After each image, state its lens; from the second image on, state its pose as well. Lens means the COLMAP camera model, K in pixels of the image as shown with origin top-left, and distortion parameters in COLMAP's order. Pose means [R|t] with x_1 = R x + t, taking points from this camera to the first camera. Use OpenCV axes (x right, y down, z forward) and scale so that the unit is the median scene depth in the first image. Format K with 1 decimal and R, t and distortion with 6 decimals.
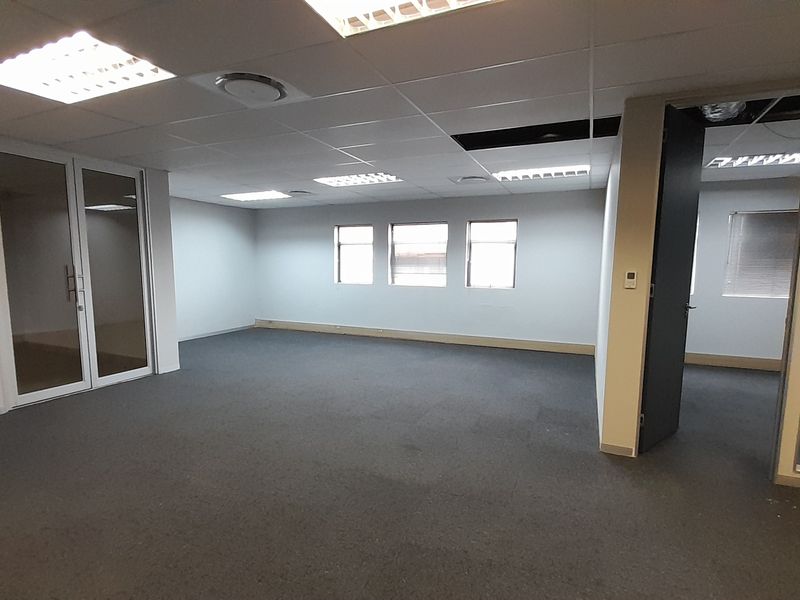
lens RADIAL K [[419.4, 0, 400.8], [0, 419.4, 310.9], [0, 0, 1]] dist [0.014186, -0.012176]
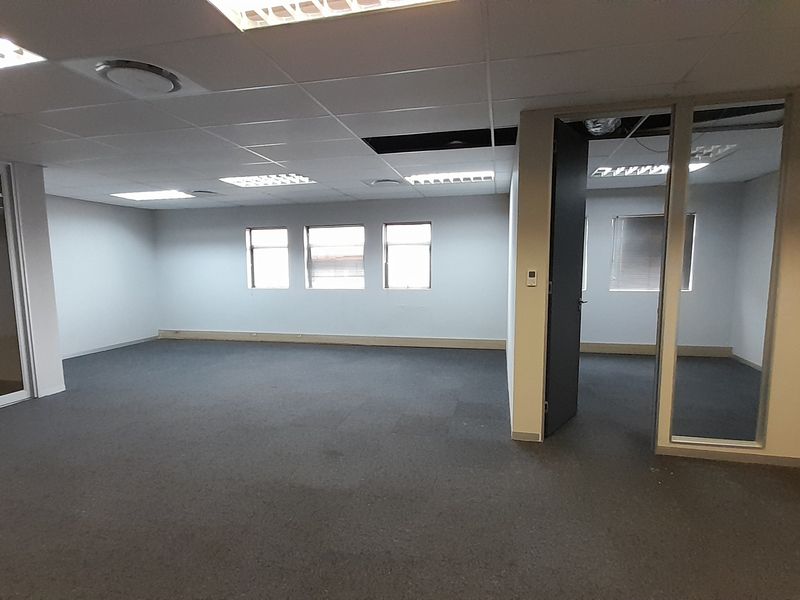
lens RADIAL K [[419.4, 0, 401.1], [0, 419.4, 311.0], [0, 0, 1]] dist [0.014186, -0.012176]
pose [[0.982023, -0.036447, 0.185207, 0.008398], [0.037489, 0.999295, -0.002126, 0.000121], [-0.184999, 0.009031, 0.982697, 0.000637]]
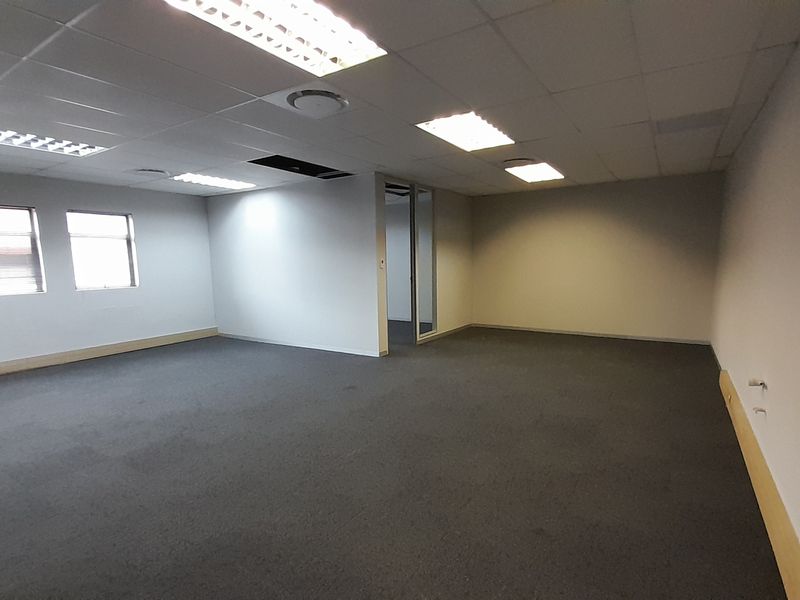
lens RADIAL K [[419.4, 0, 402.3], [0, 419.4, 317.2], [0, 0, 1]] dist [0.014186, -0.012176]
pose [[0.148820, -0.148982, 0.977577, -0.843589], [0.128247, 0.983144, 0.130307, -0.046132], [-0.980513, 0.105979, 0.165418, 0.365159]]
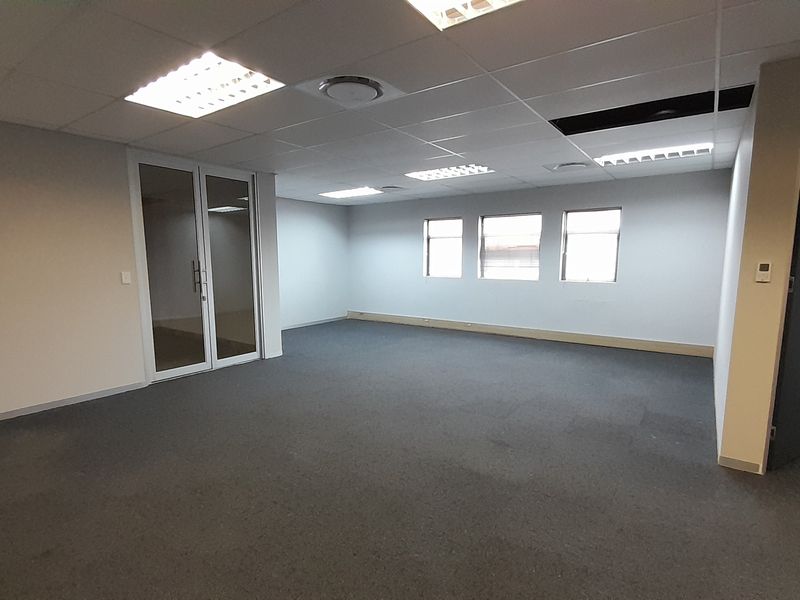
lens RADIAL K [[419.4, 0, 400.2], [0, 419.4, 311.6], [0, 0, 1]] dist [0.014186, -0.012176]
pose [[0.978719, 0.017270, -0.204476, -0.006030], [-0.013915, 0.999744, 0.017831, 0.001515], [0.204732, -0.014606, 0.978709, -0.004783]]
